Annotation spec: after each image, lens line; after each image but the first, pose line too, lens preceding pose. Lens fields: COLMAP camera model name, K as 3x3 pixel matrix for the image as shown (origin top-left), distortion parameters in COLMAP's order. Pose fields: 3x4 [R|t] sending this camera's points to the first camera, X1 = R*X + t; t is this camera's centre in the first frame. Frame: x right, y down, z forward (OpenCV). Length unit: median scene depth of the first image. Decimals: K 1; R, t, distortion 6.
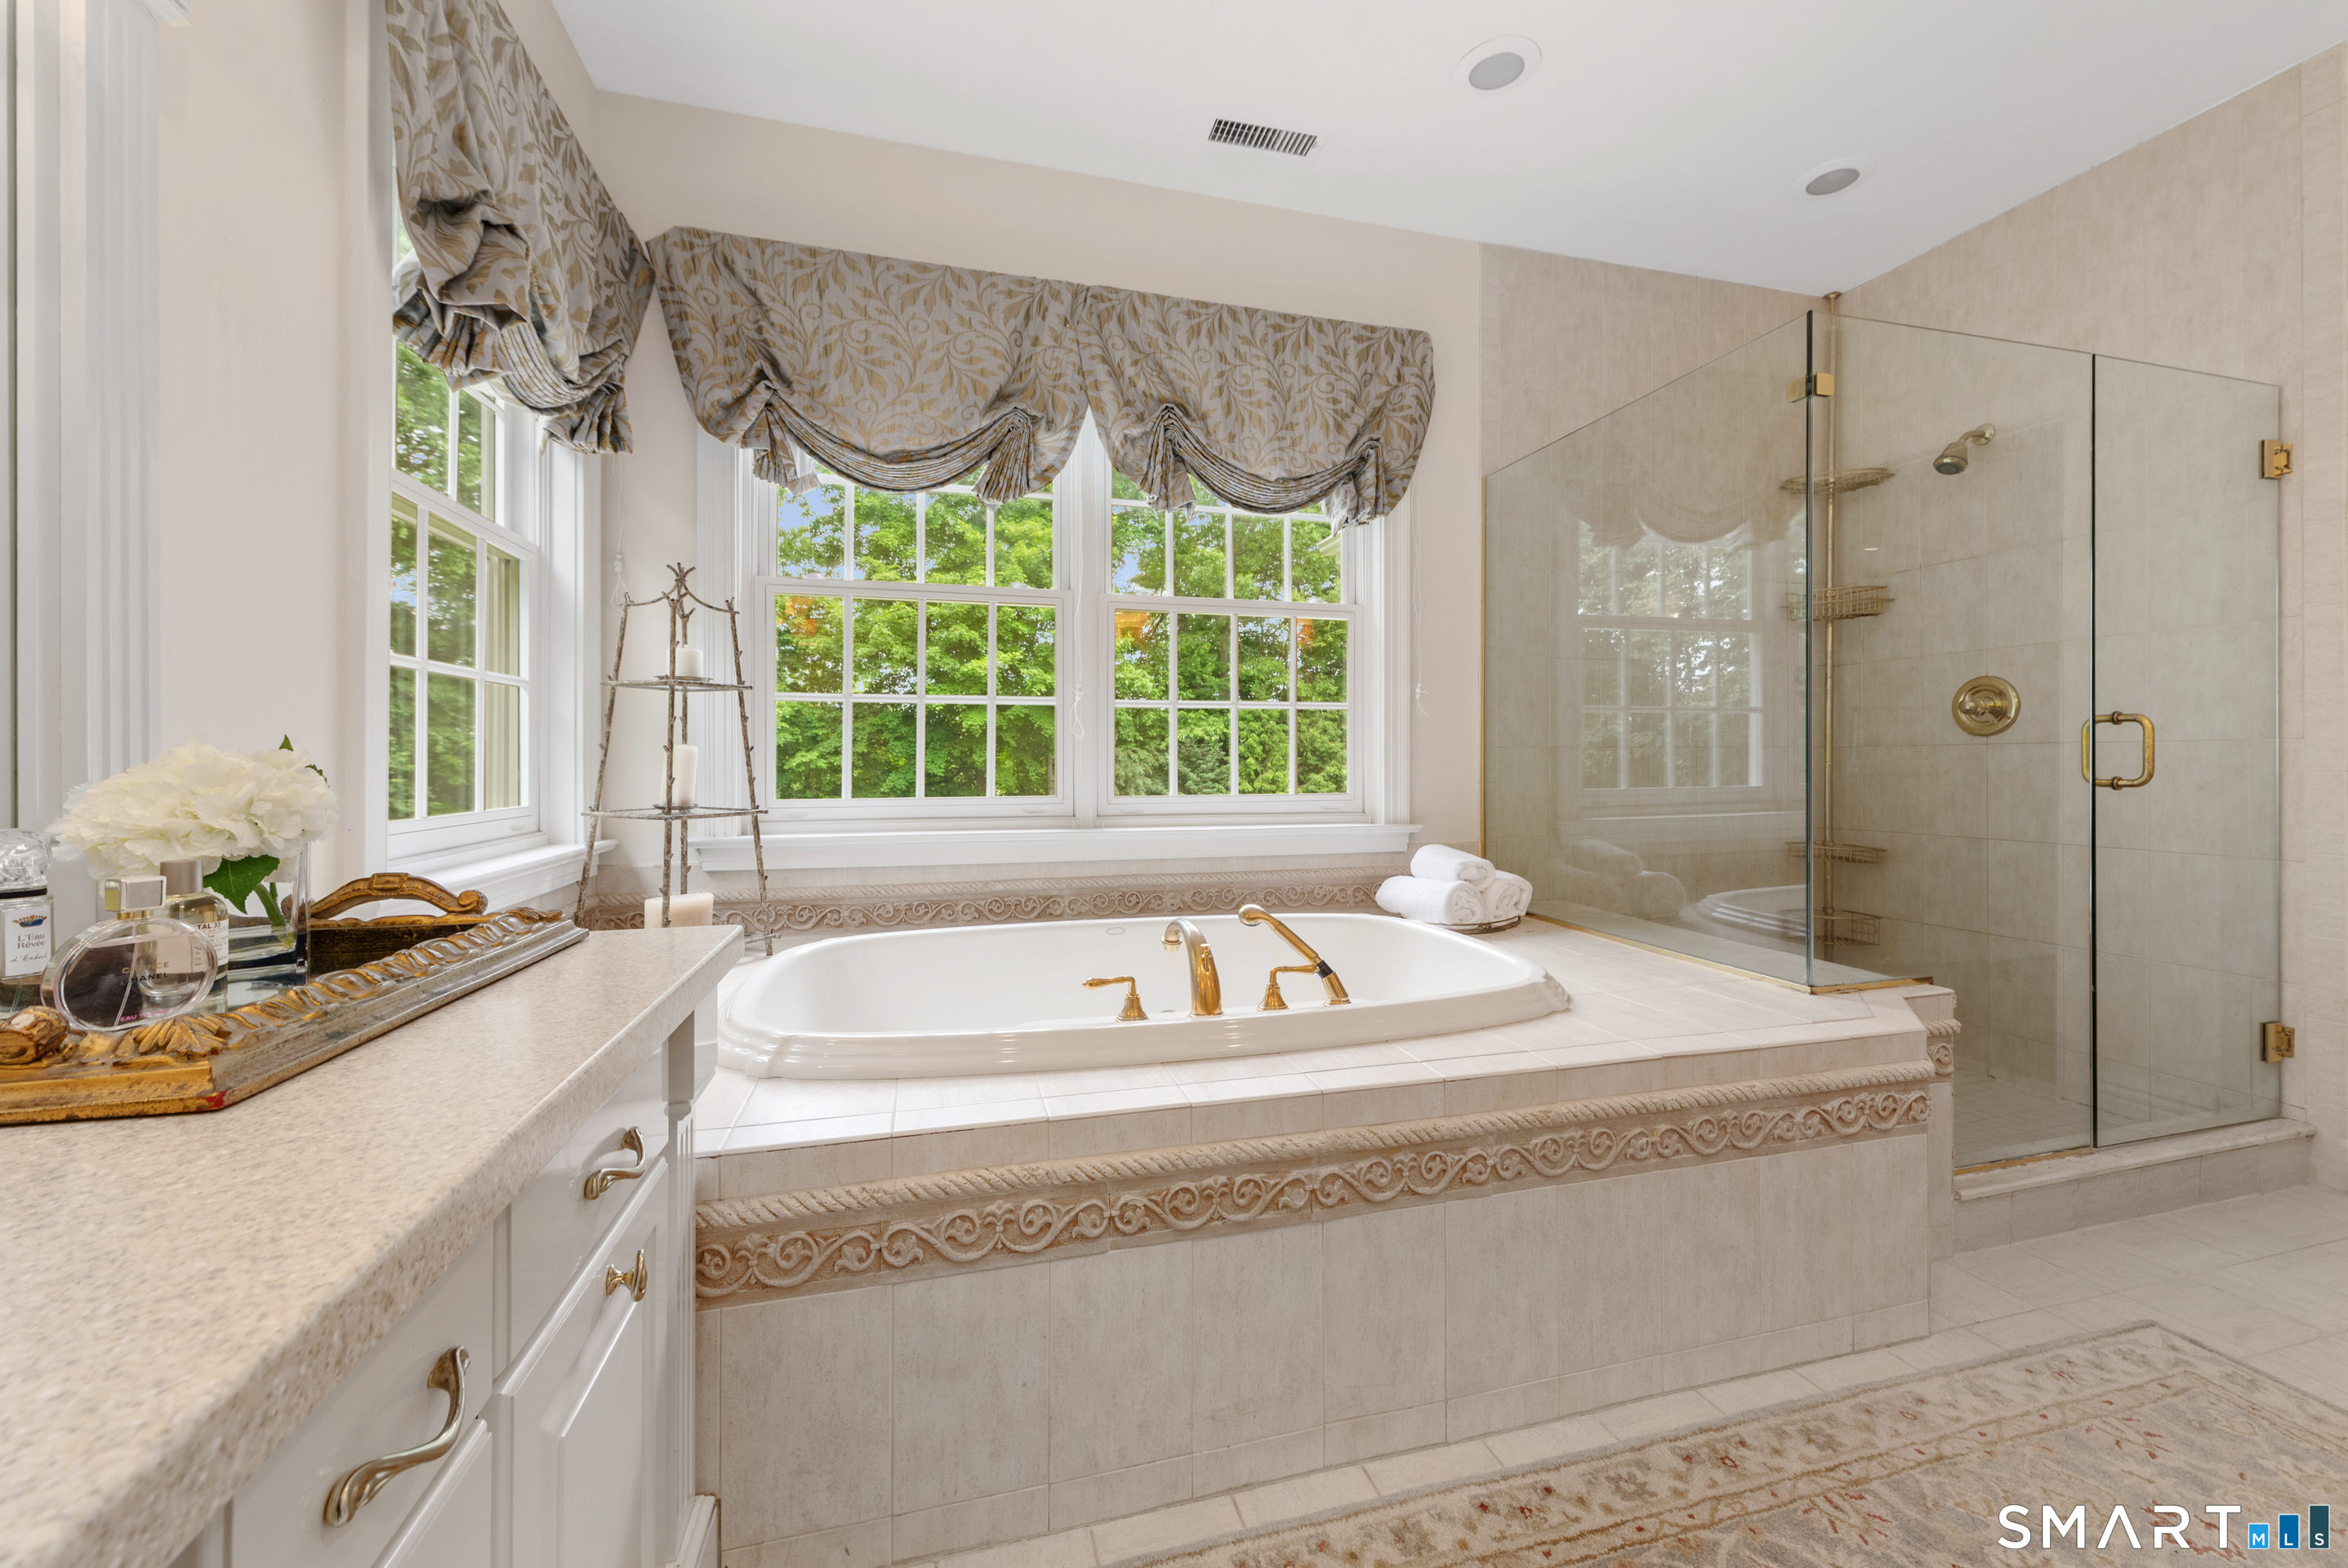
lens RADIAL K [[924.9, 0, 1186.3], [0, 924.9, 770.3], [0, 0, 1]] dist [-0.000545, -0.000081]
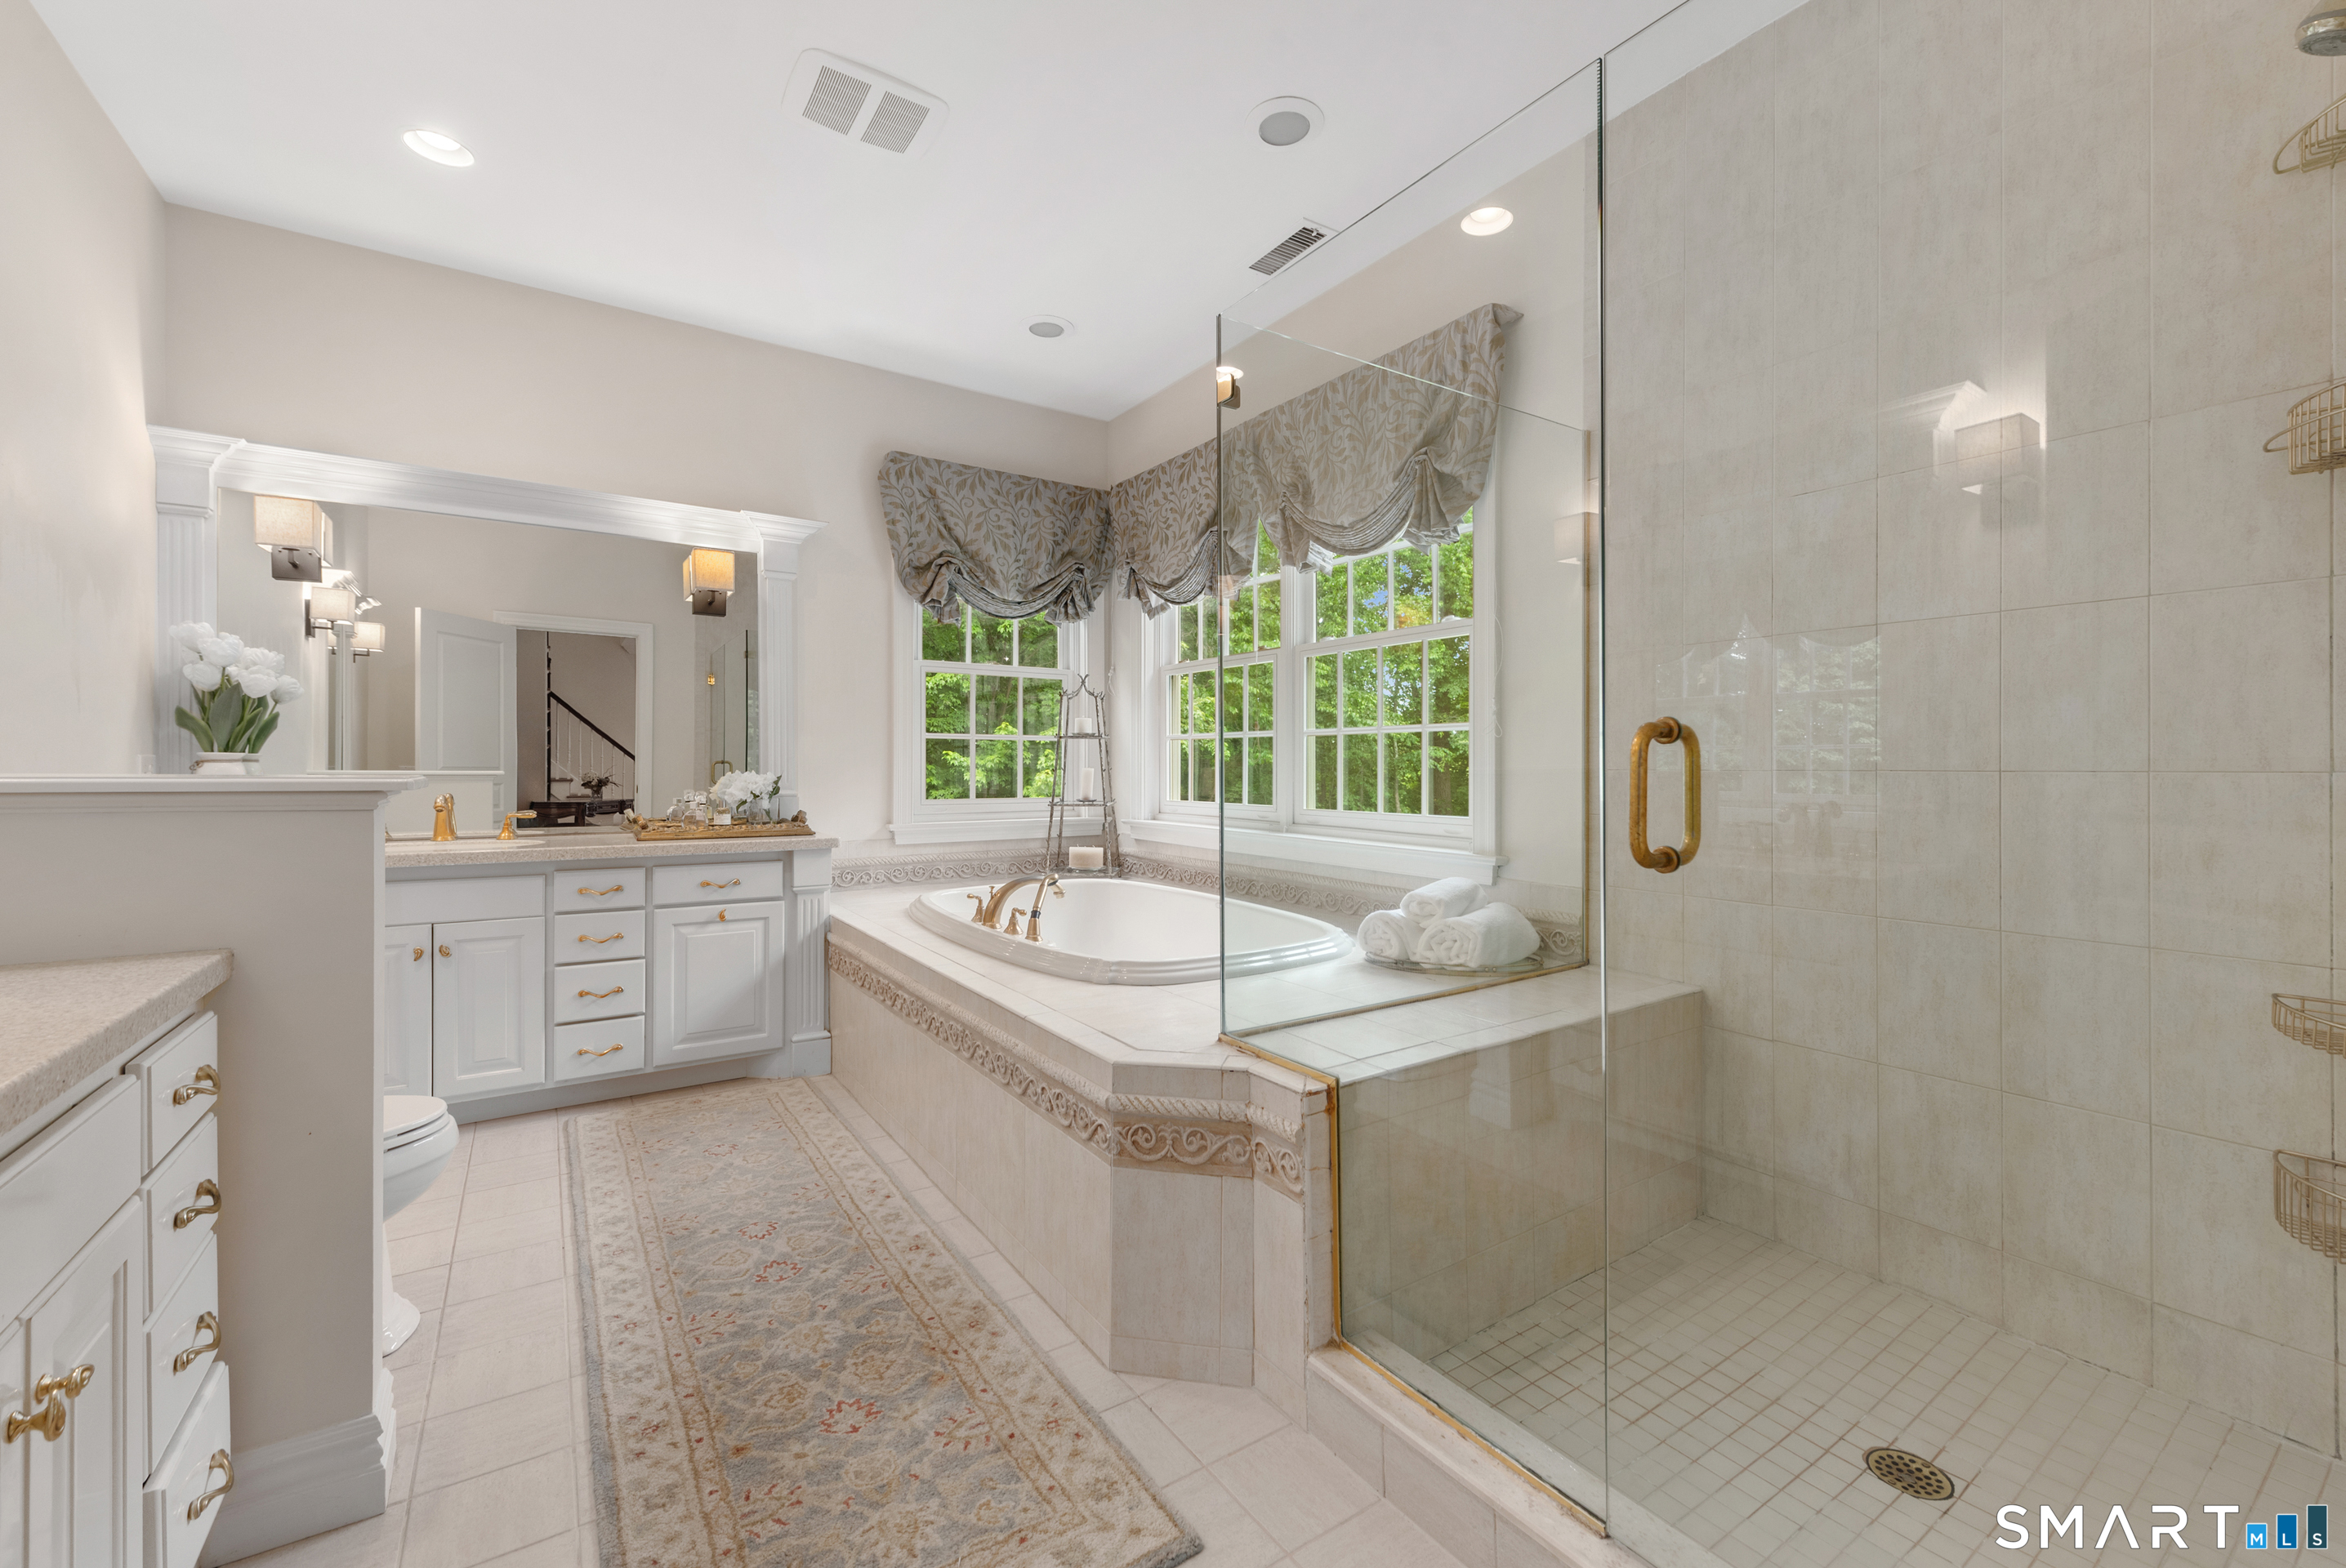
lens RADIAL K [[964.7, 0, 1189.2], [0, 964.7, 770.6], [0, 0, 1]] dist [0.004566, 0.000234]
pose [[0.314742, 0.005991, -0.949158, 1.261665], [-0.007517, 0.999964, 0.003819, -0.029015], [0.949147, 0.005933, 0.314776, 0.519471]]
